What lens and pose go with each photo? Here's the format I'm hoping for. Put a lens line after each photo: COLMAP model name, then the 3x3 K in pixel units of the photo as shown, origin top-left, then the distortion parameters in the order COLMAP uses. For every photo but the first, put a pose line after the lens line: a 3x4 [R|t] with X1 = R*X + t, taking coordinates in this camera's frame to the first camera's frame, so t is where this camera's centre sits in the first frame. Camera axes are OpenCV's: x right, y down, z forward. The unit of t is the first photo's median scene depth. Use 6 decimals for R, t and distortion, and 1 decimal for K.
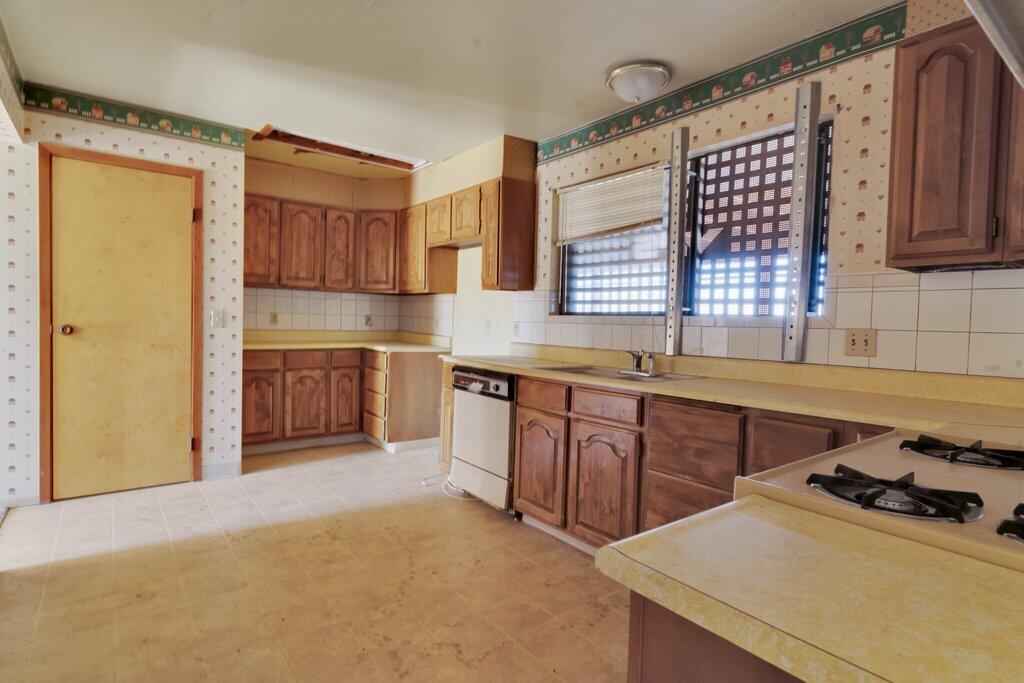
lens RADIAL K [[531.3, 0, 512.0], [0, 531.3, 341.5], [0, 0, 1]] dist [-0.003993, -0.000565]
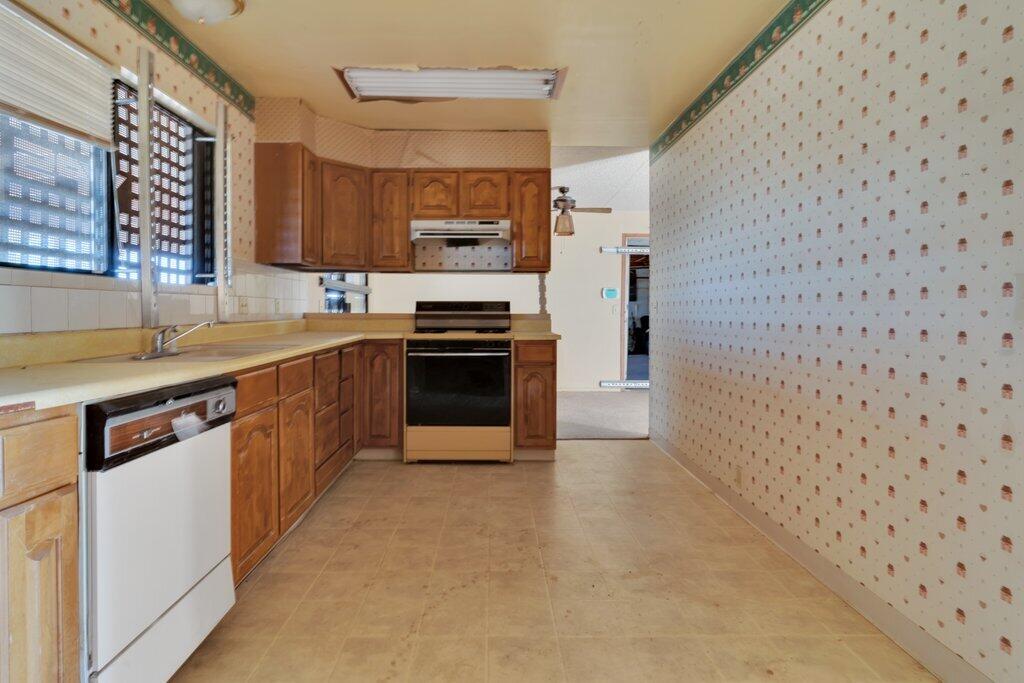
lens RADIAL K [[531.3, 0, 512.0], [0, 531.3, 341.5], [0, 0, 1]] dist [-0.003993, -0.000565]
pose [[-0.812069, -0.058229, 0.580649, -0.718389], [0.002091, 0.994713, 0.102677, -0.041005], [-0.583558, 0.084596, -0.807653, 1.549502]]
